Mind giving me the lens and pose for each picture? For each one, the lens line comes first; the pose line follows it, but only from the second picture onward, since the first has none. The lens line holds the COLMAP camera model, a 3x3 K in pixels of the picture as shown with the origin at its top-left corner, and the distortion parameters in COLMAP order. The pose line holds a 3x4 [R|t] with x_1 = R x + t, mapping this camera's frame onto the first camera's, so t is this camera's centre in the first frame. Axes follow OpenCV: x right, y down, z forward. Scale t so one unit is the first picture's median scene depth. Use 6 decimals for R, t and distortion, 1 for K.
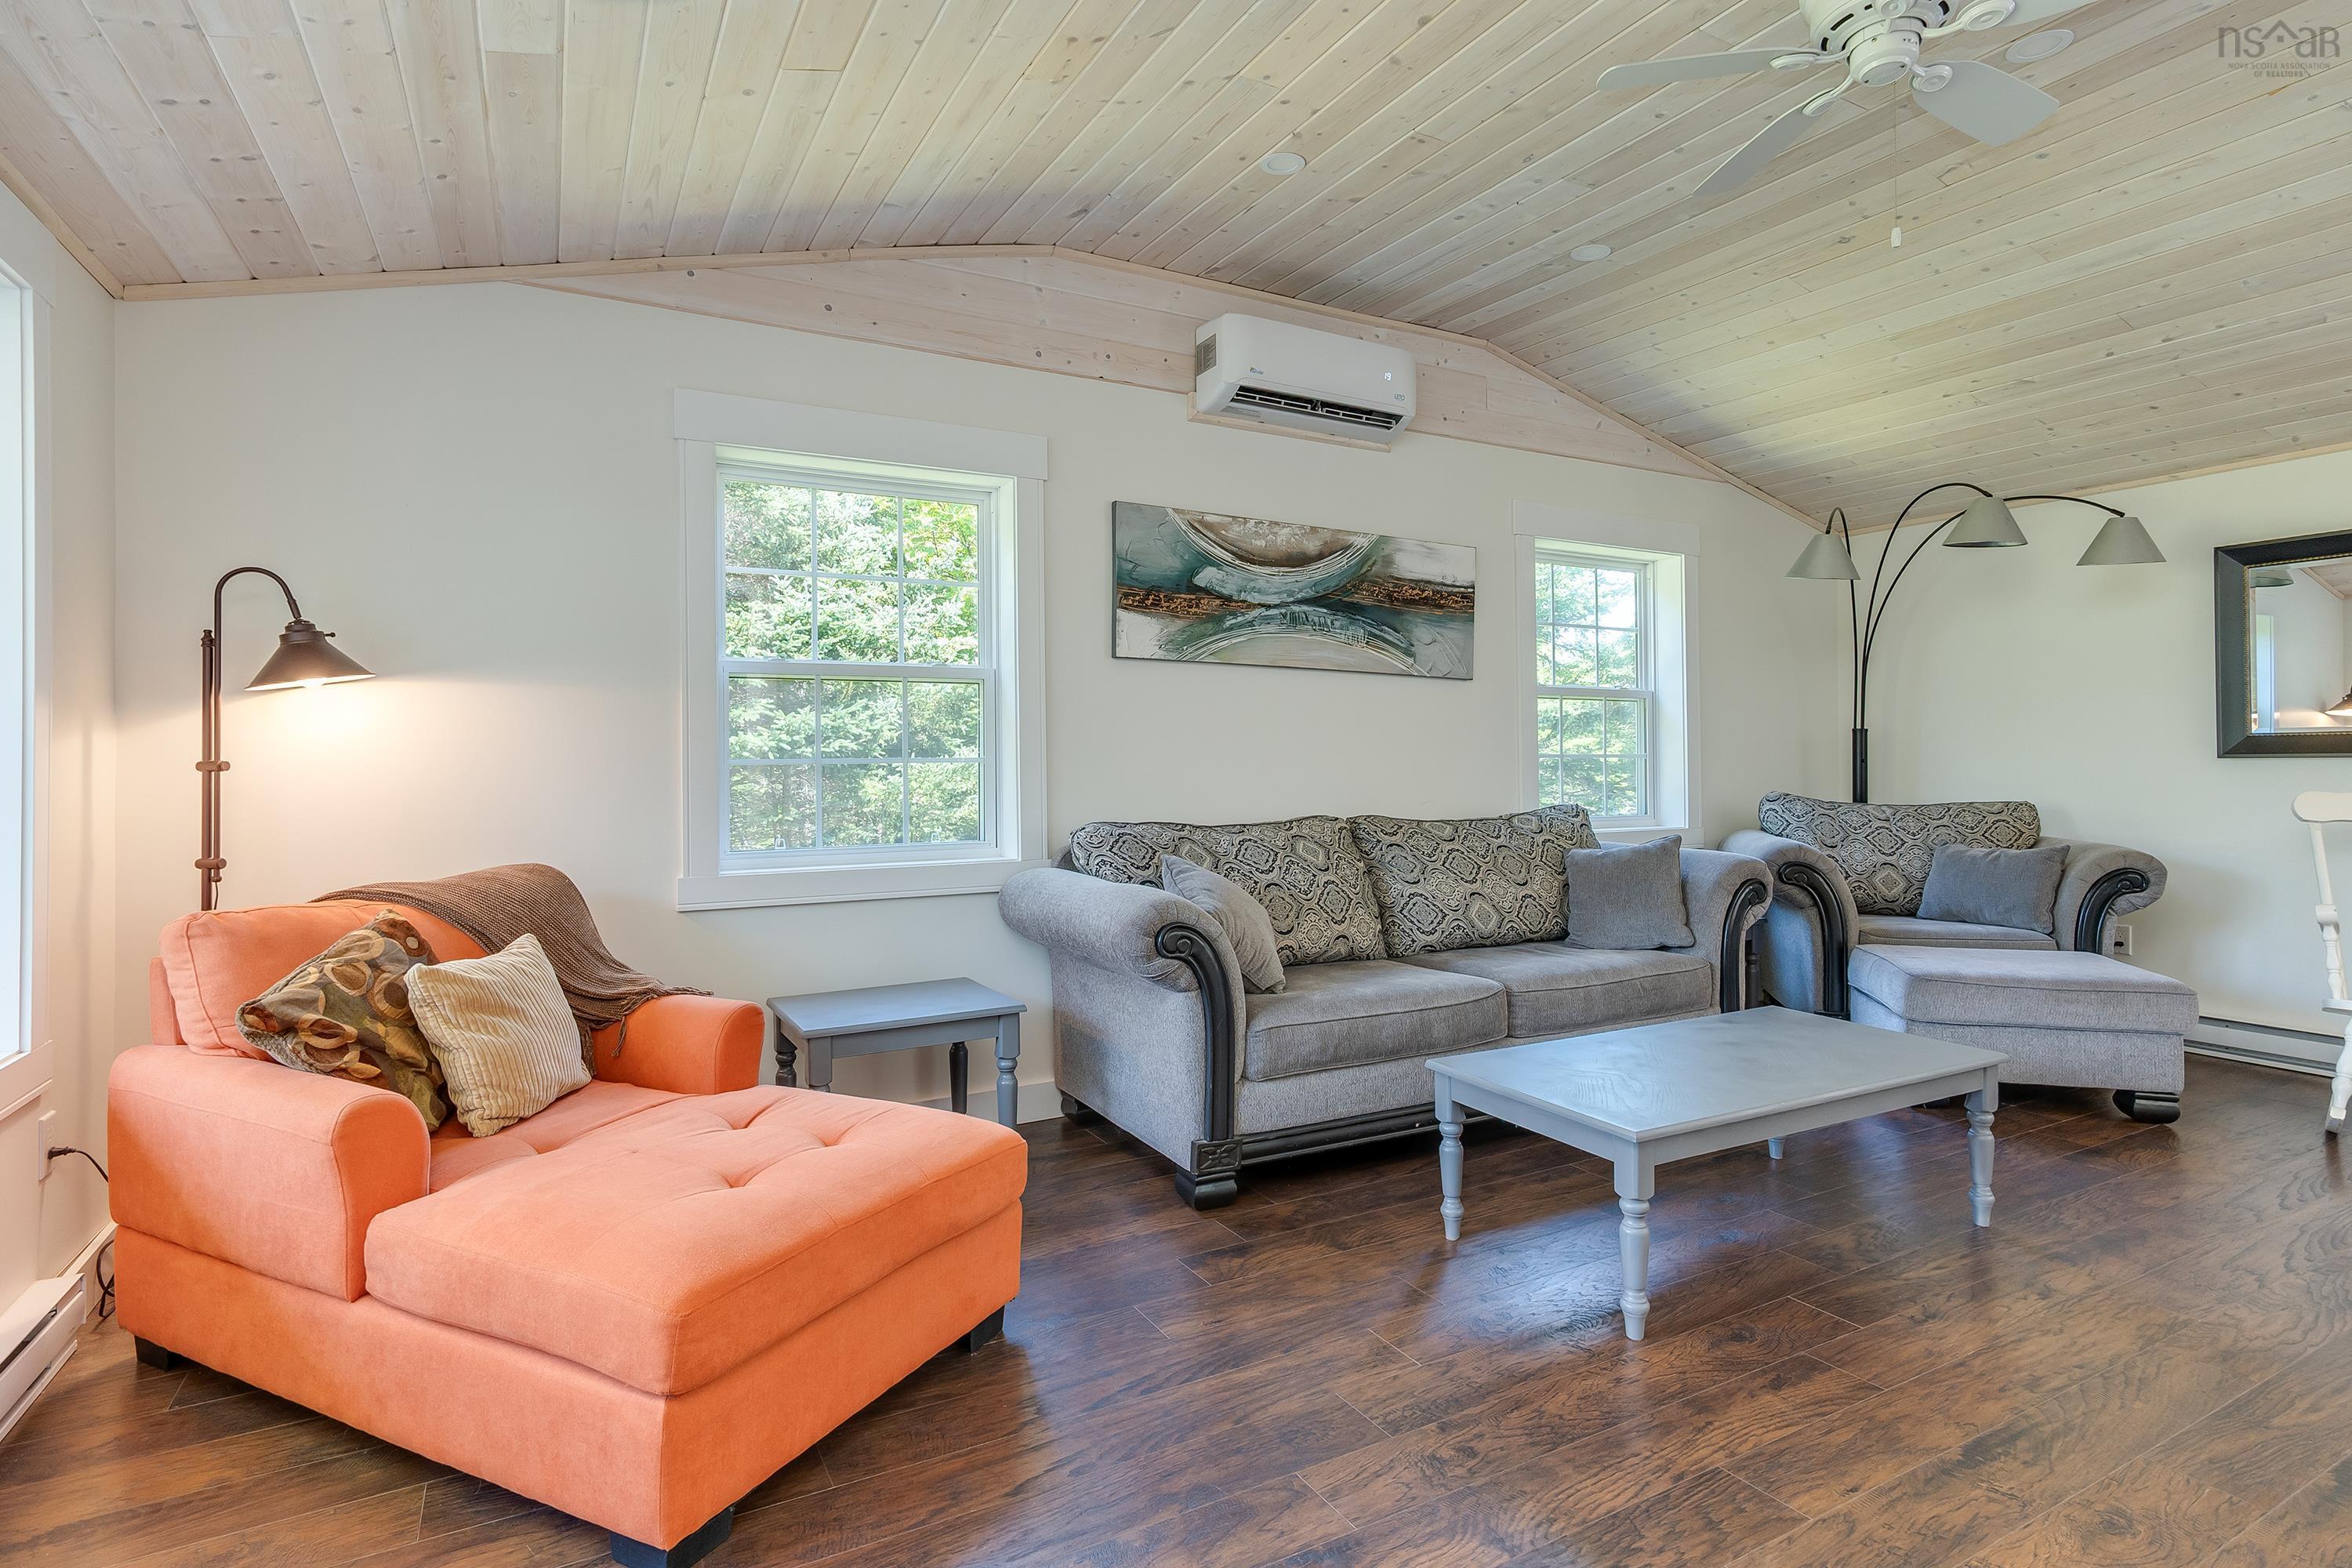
lens RADIAL K [[1164.2, 0, 1184.6], [0, 1164.2, 757.0], [0, 0, 1]] dist [-0.012216, 0.007613]
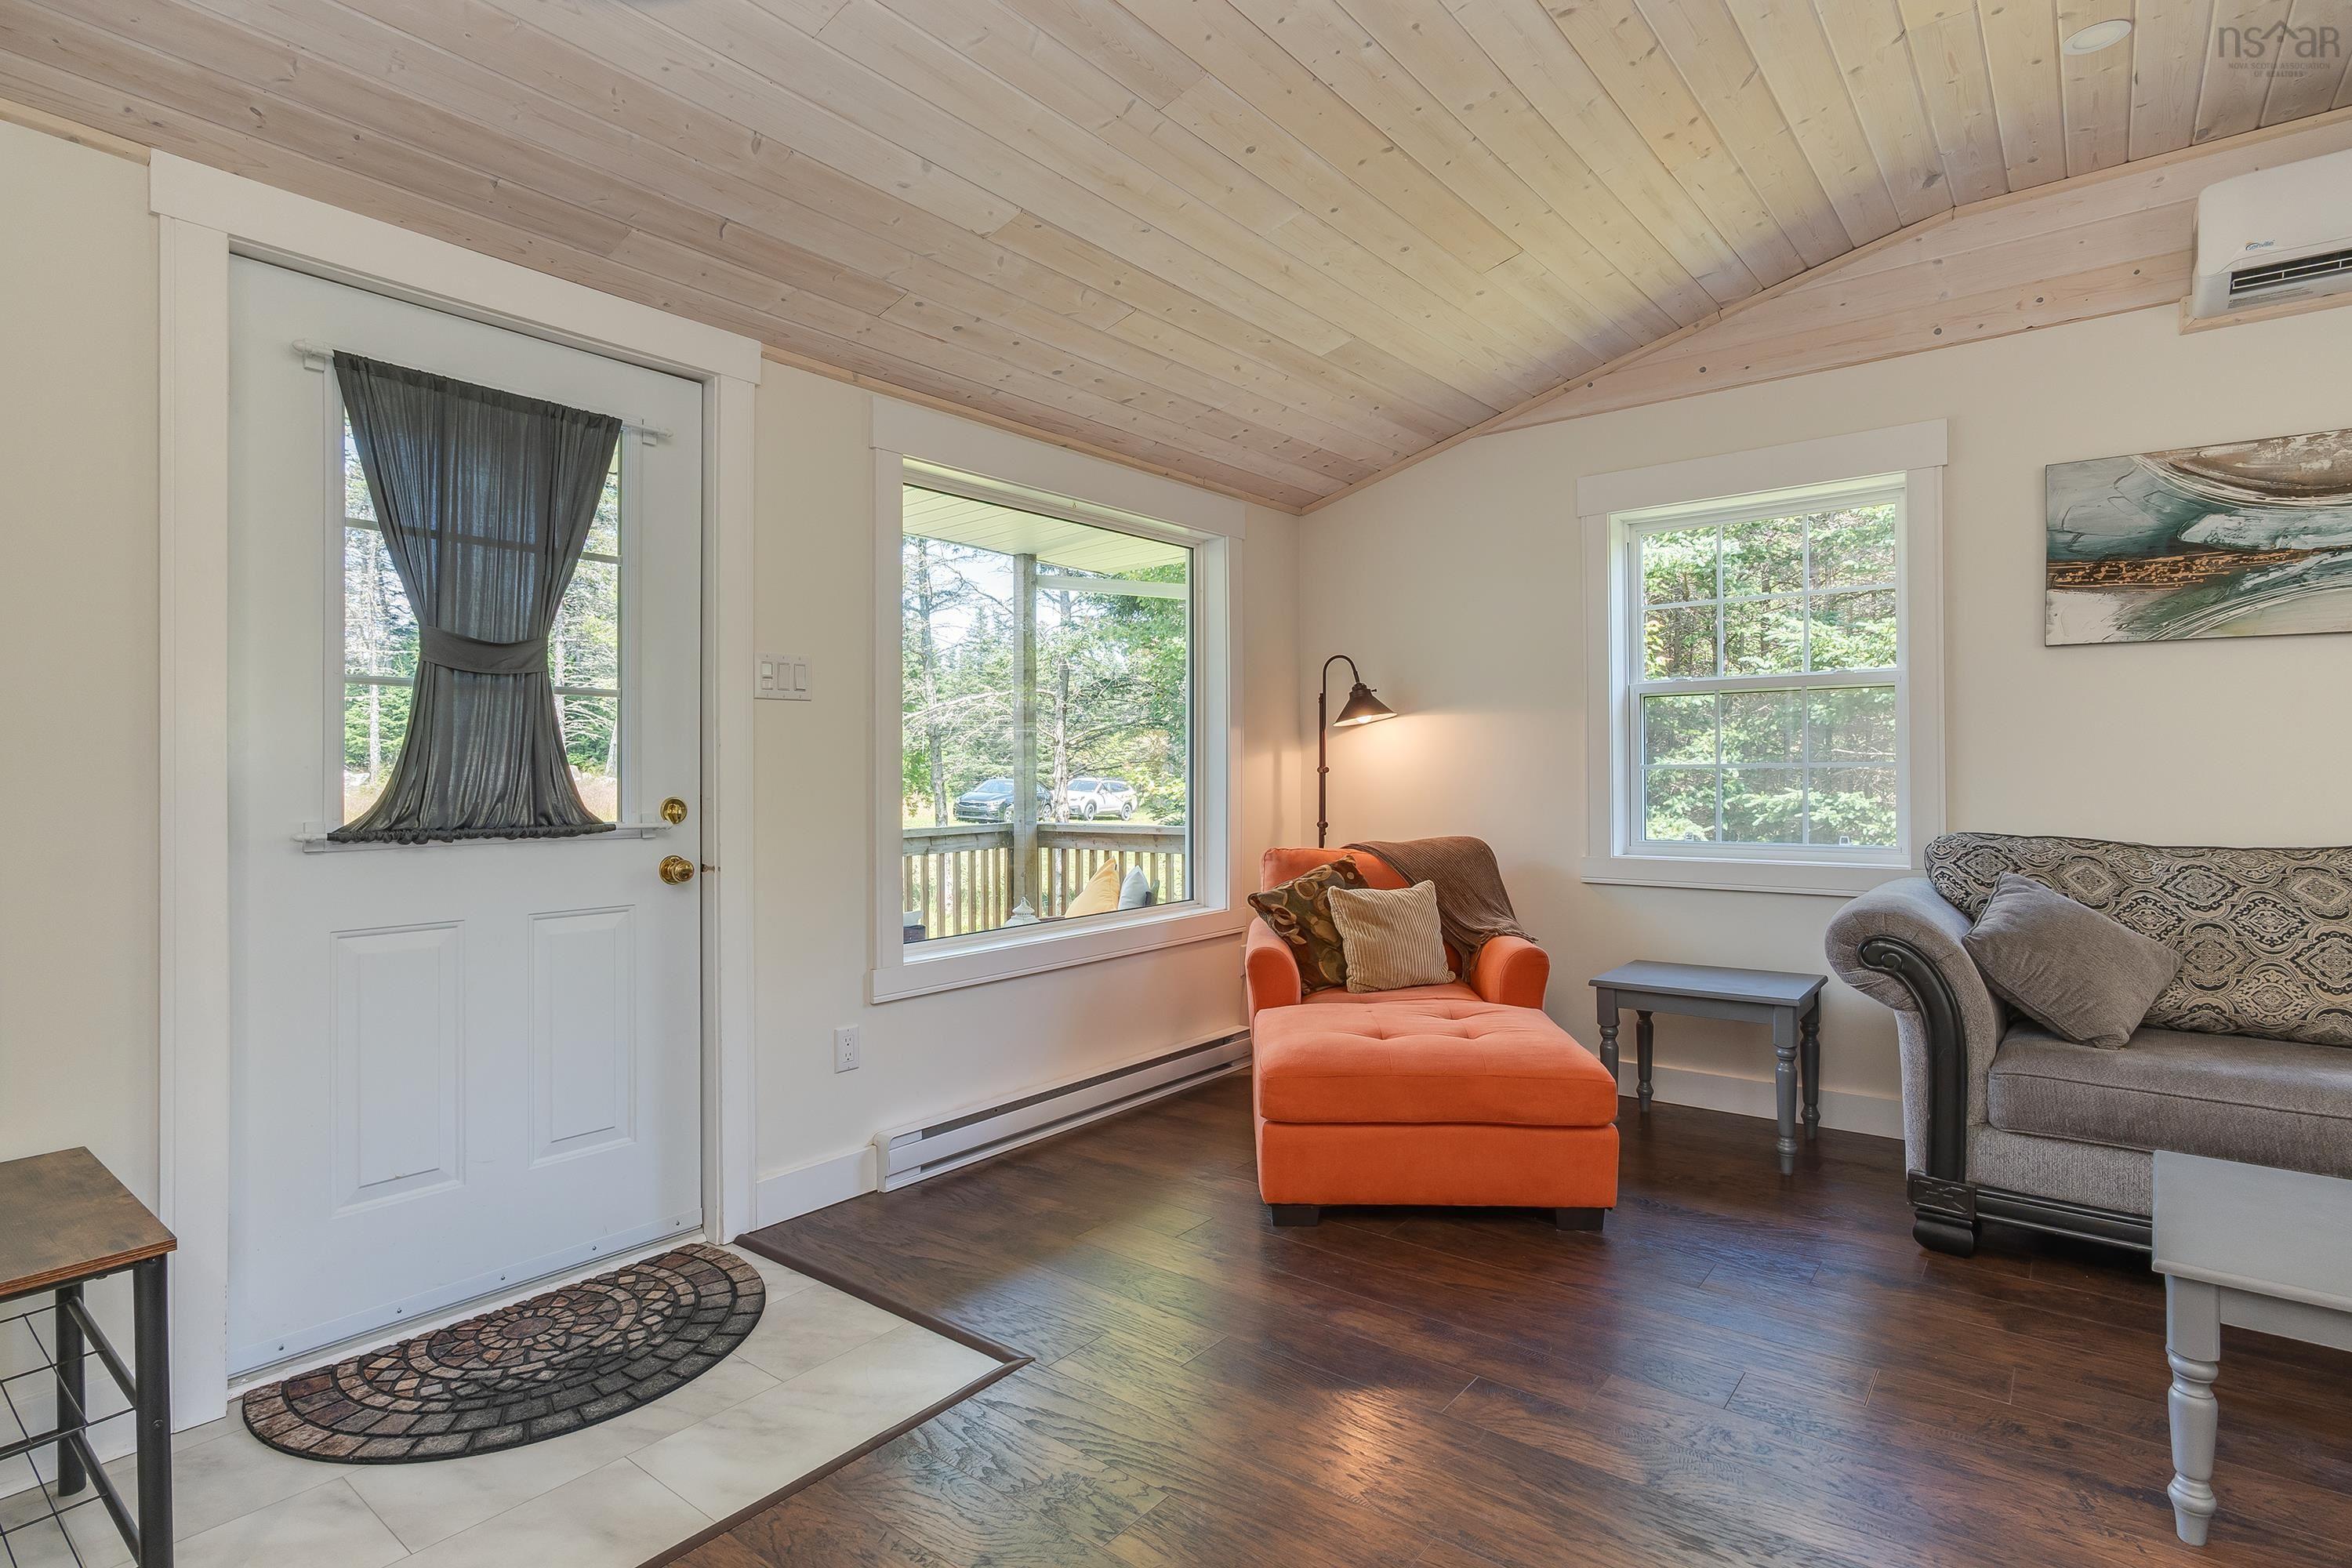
lens RADIAL K [[1167.2, 0, 1171.7], [0, 1167.2, 777.3], [0, 0, 1]] dist [-0.000348, 0.001116]
pose [[0.391610, 0.008008, -0.920096, 0.477545], [0.007961, 0.999895, 0.012091, -0.003699], [0.920097, -0.012060, 0.391505, 0.057893]]
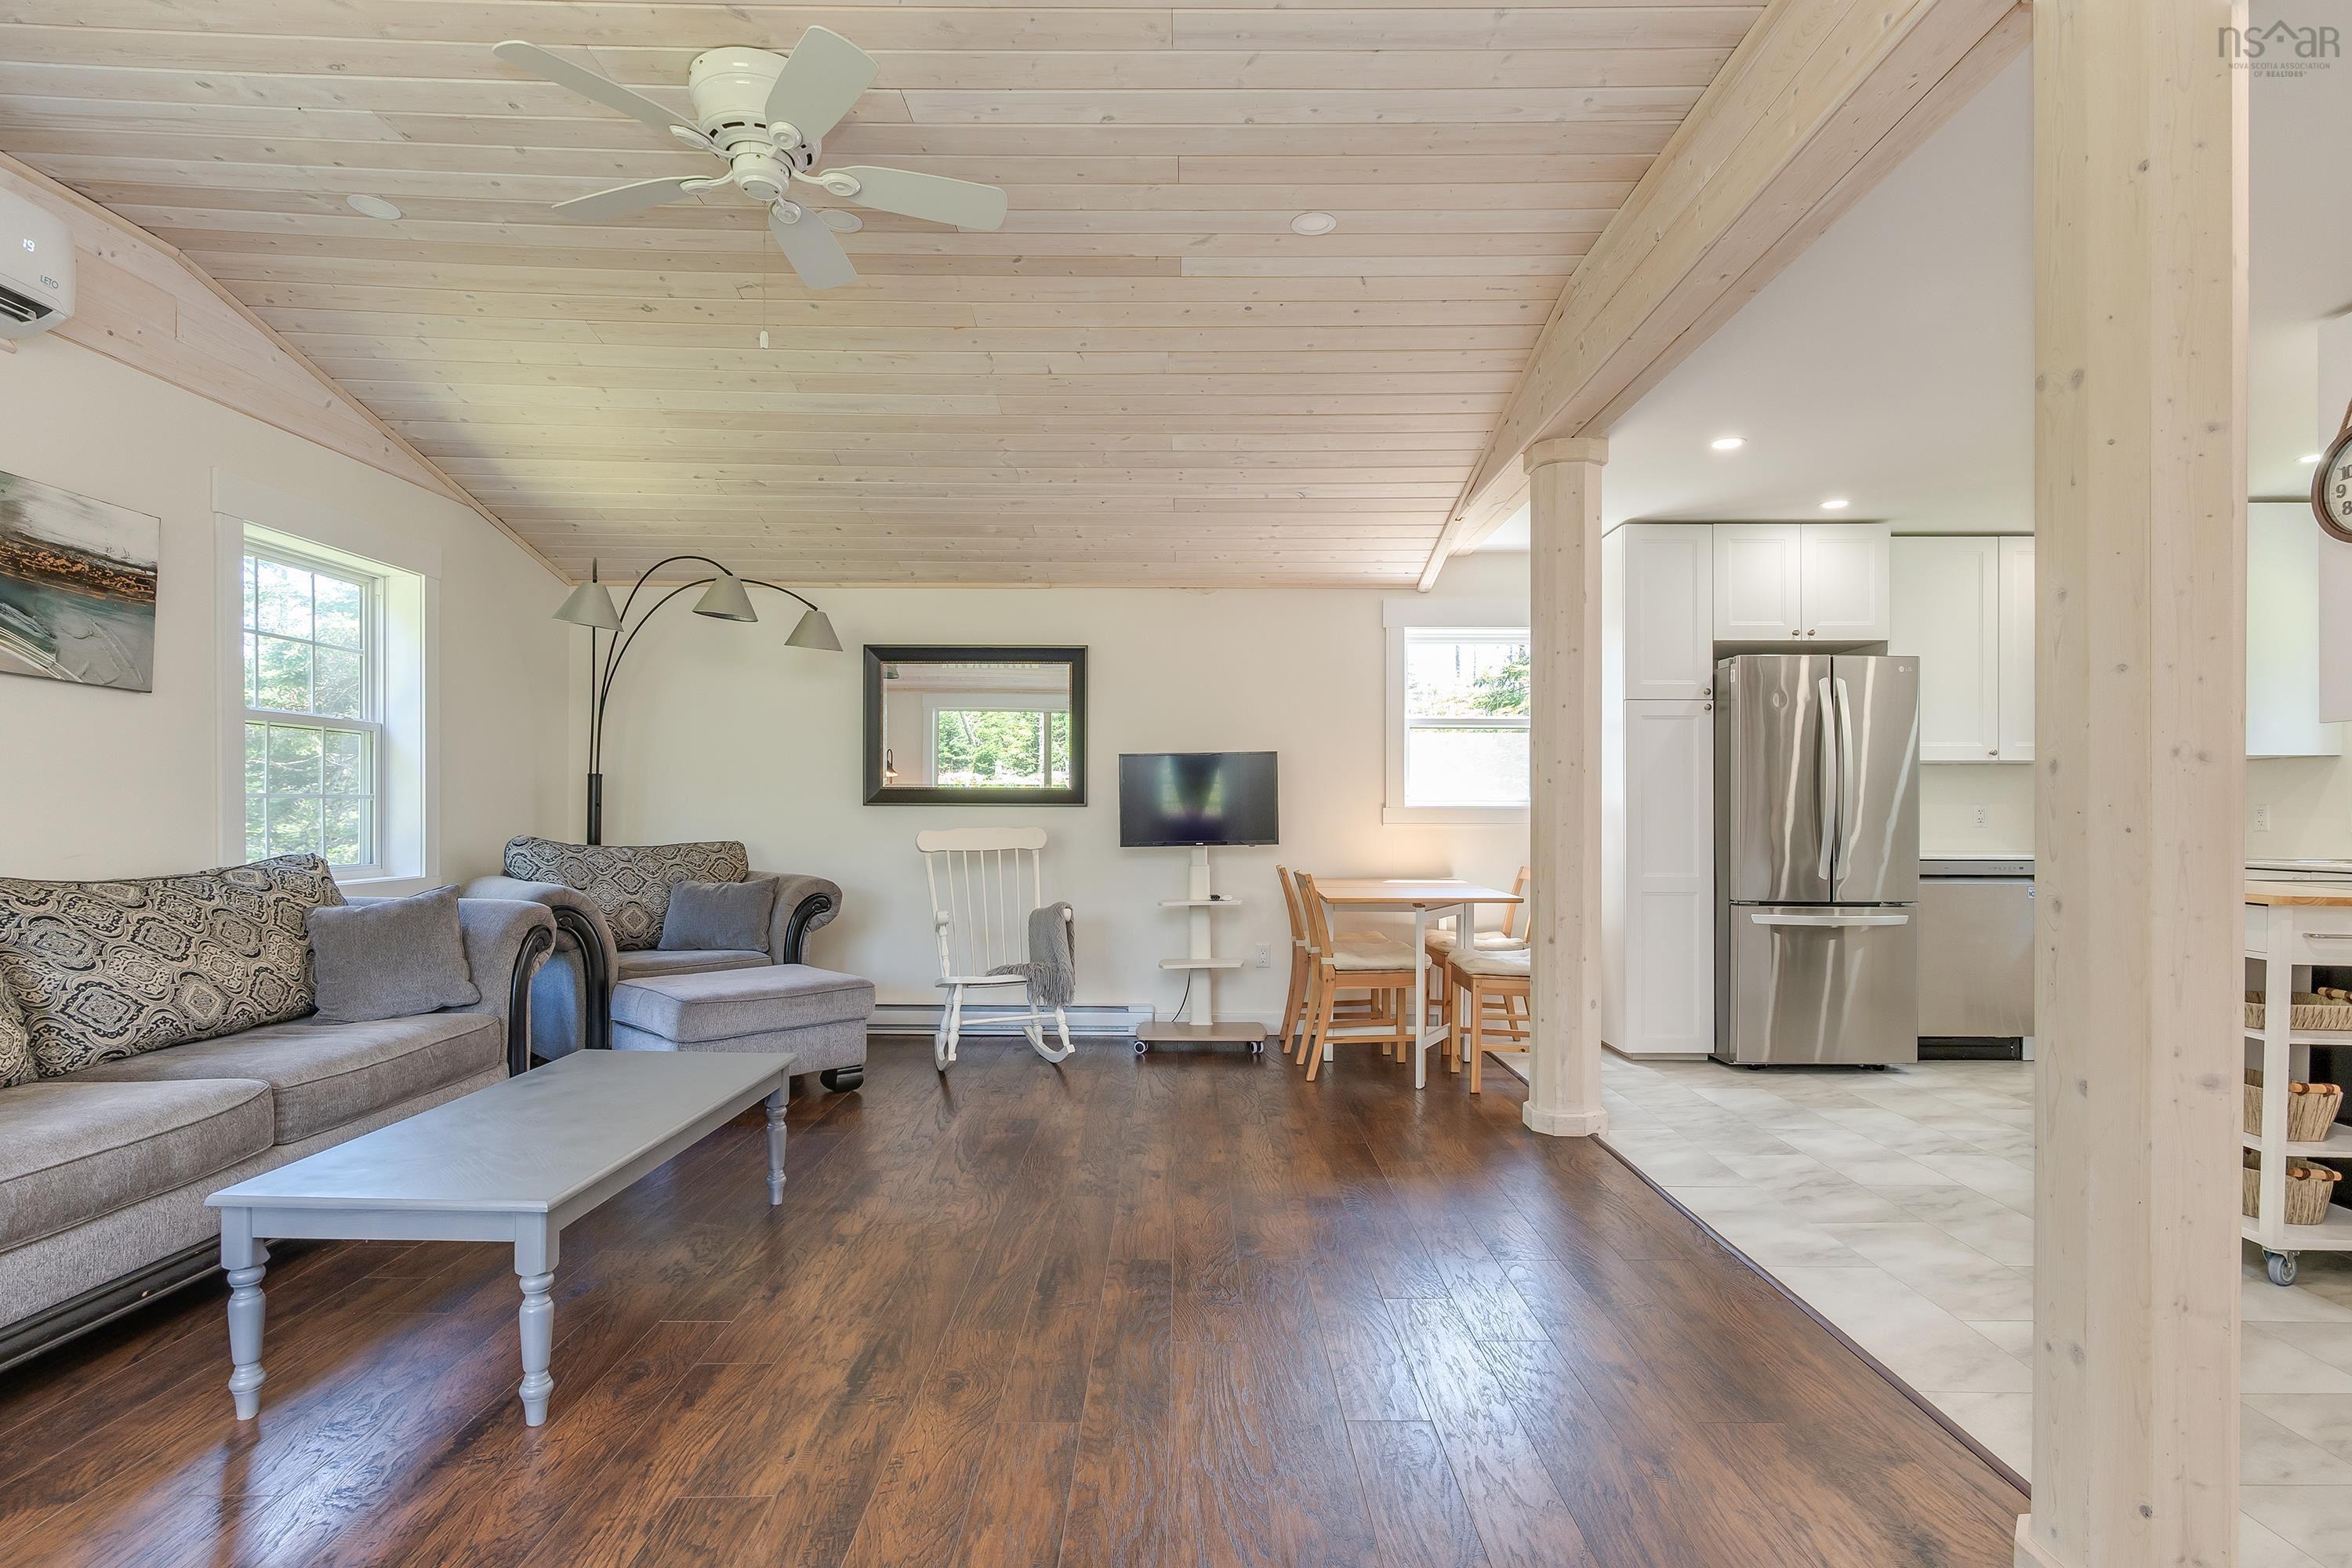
lens RADIAL K [[1177.7, 0, 1186.4], [0, 1177.7, 803.3], [0, 0, 1]] dist [-0.000990, 0.001400]
pose [[0.470380, 0.011733, 0.882386, -0.115925], [-0.013223, 0.999893, -0.006247, 0.001872], [-0.882365, -0.008729, 0.470485, 0.055556]]
